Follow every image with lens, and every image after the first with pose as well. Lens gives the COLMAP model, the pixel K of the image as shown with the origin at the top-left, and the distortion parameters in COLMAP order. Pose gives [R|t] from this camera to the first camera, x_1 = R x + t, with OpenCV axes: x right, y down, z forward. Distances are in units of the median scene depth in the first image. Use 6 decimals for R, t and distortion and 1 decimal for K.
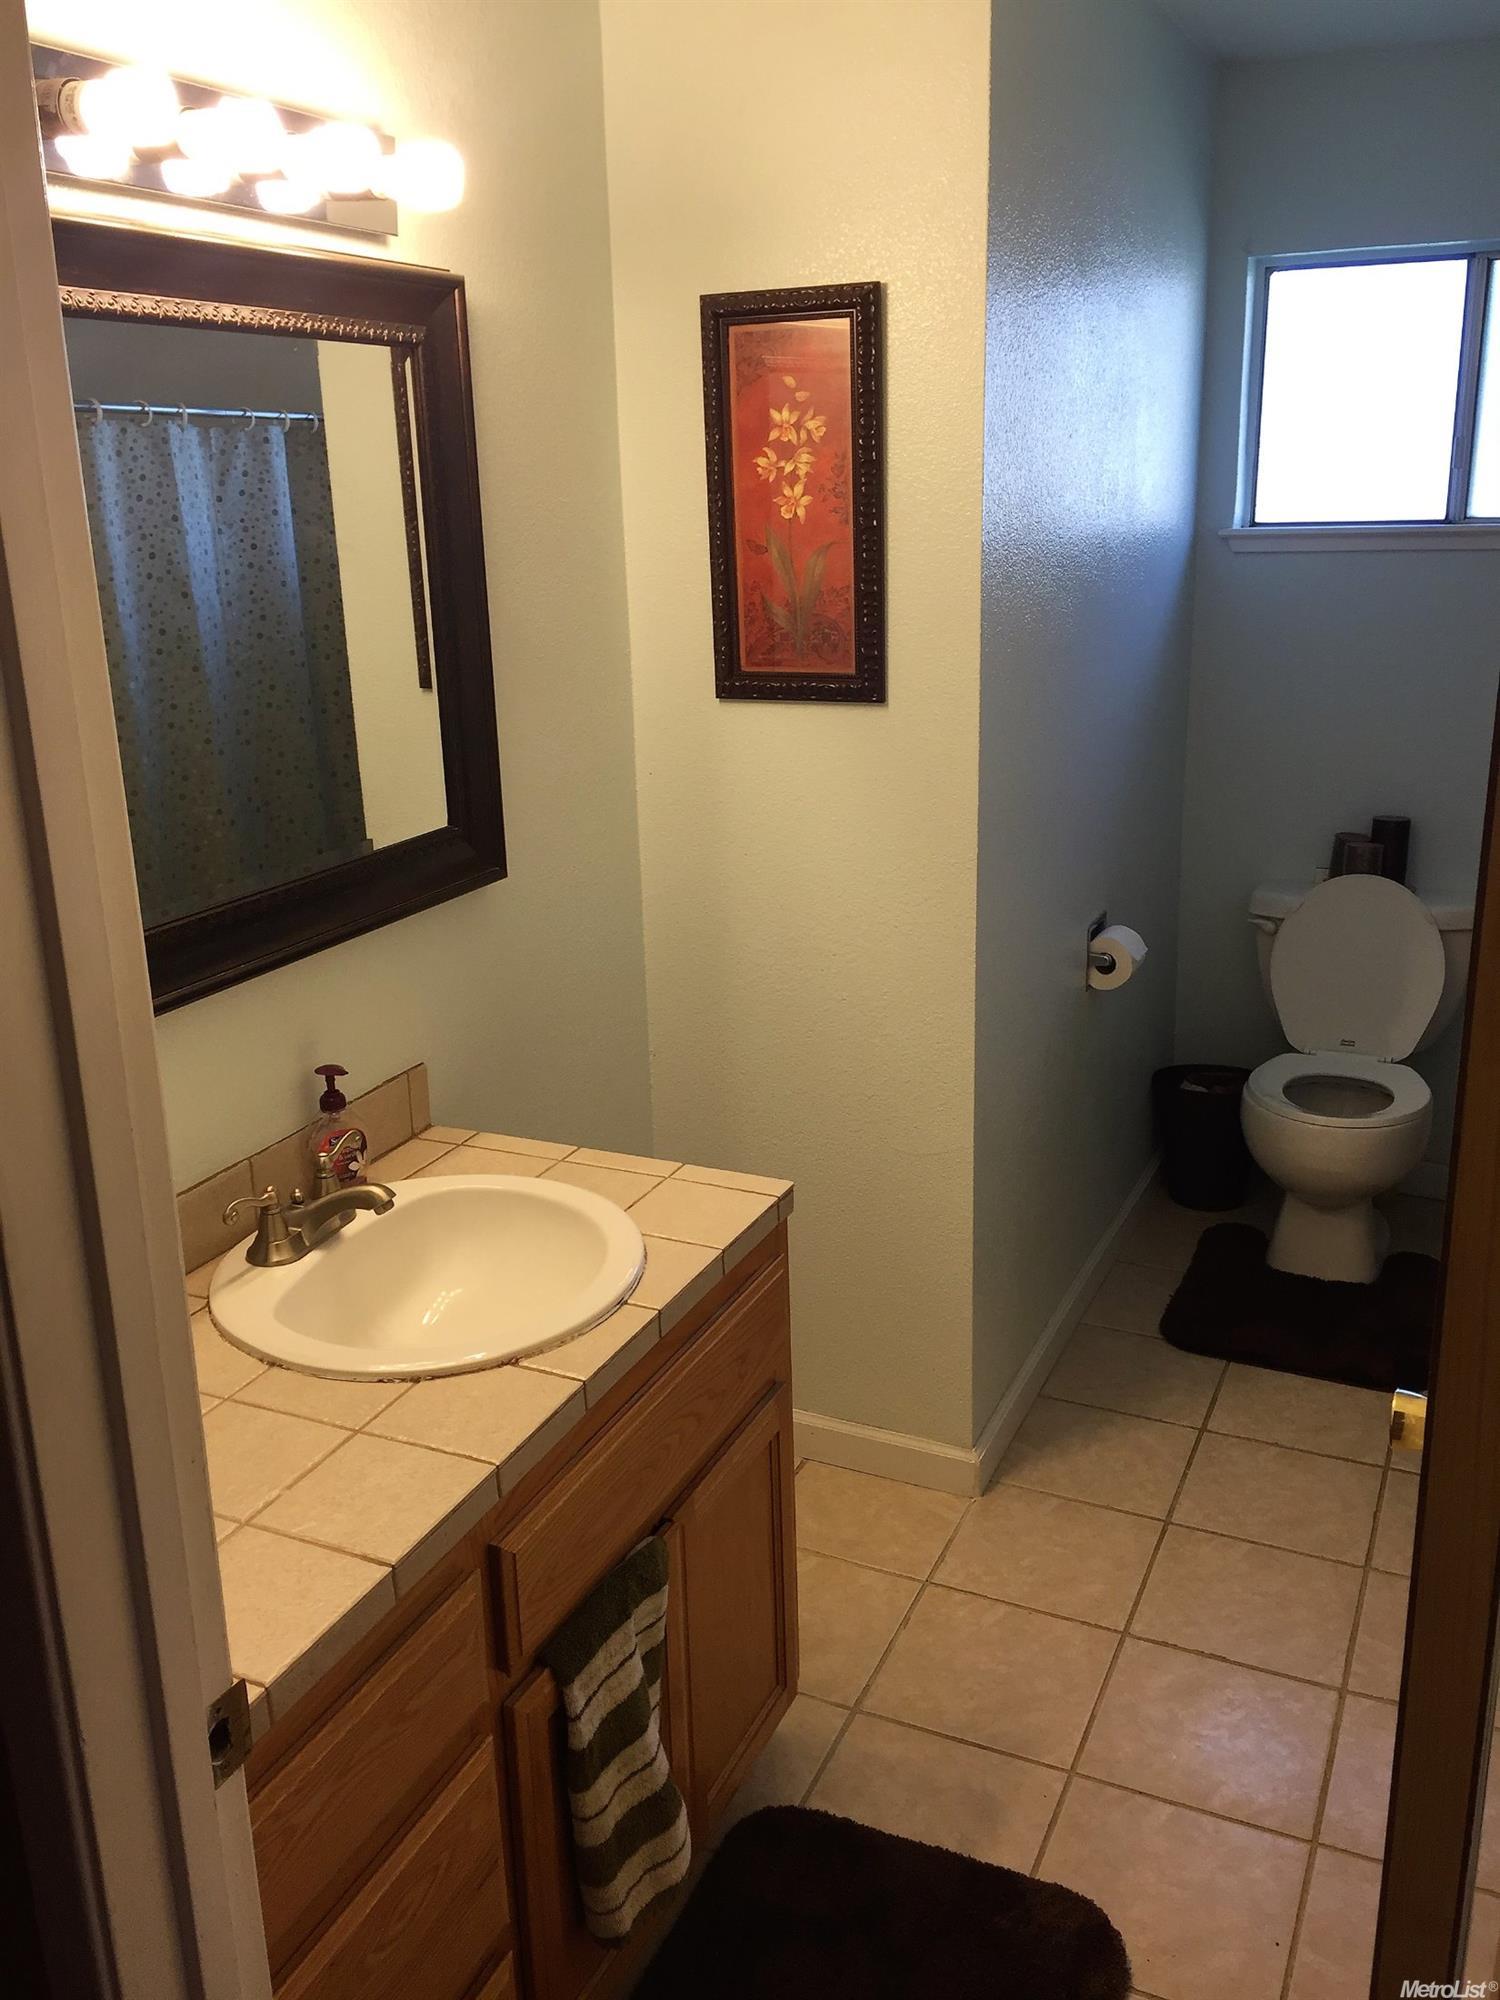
lens RADIAL K [[1735.5, 0, 794.0], [0, 1735.5, 1002.6], [0, 0, 1]] dist [0.086639, -0.124031]
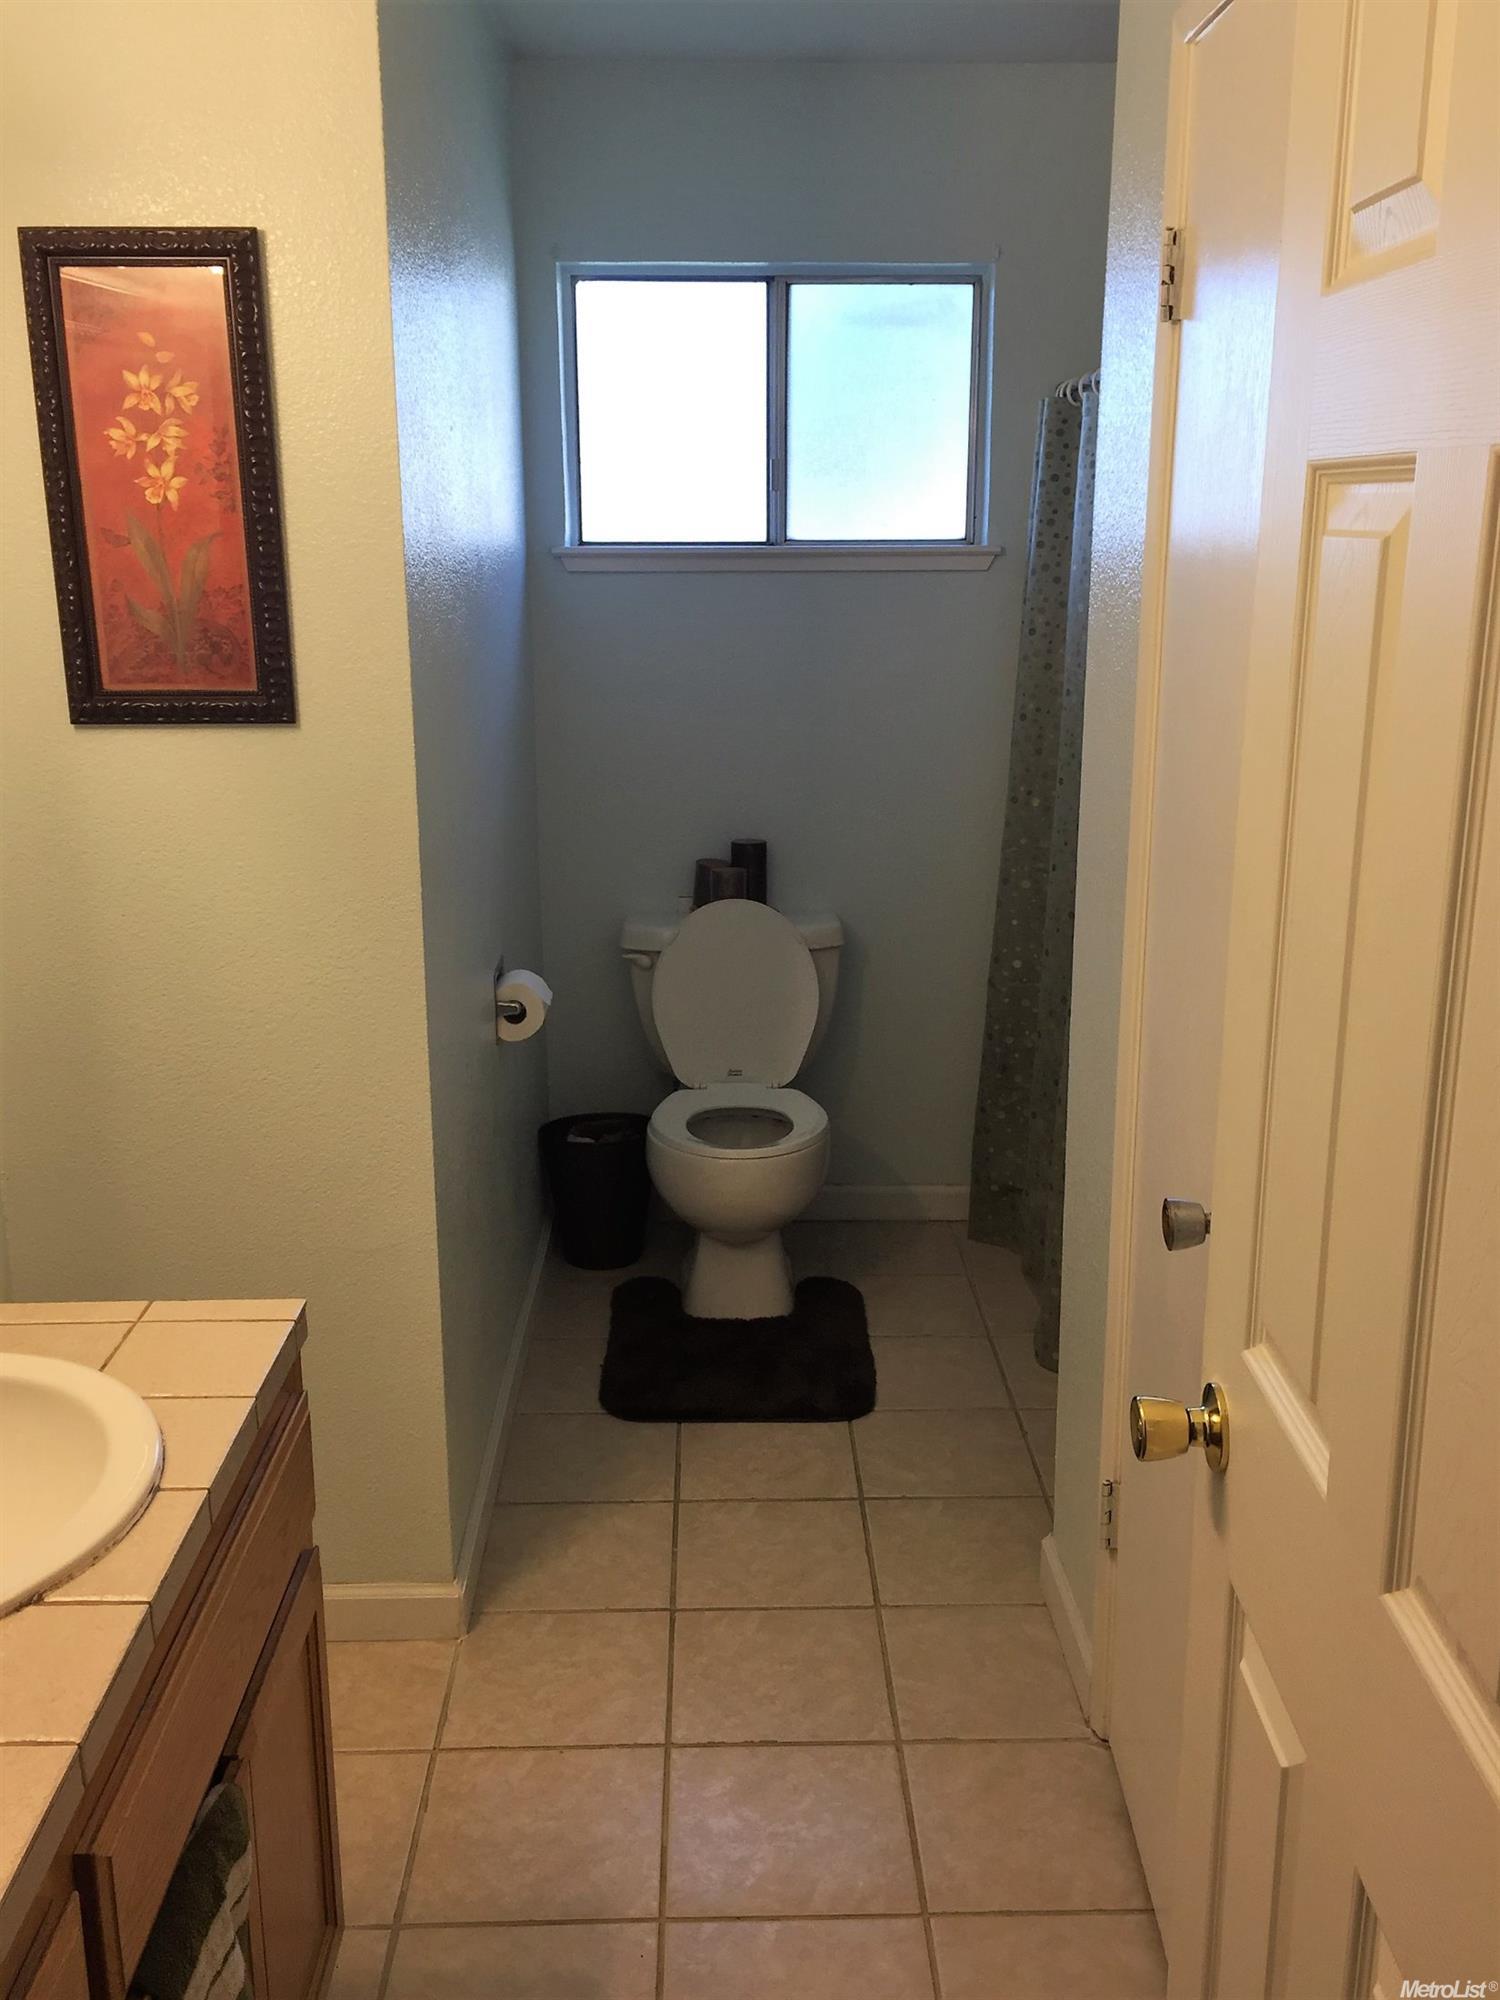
lens RADIAL K [[1809.6, 0, 750.0], [0, 1809.6, 1000.0], [0, 0, 1]] dist [0.090451, -0.134879]
pose [[0.898841, -0.092900, 0.428316, -0.140467], [0.110796, 0.993698, -0.016981, 0.001147], [-0.424039, 0.062719, 0.903470, 0.112886]]
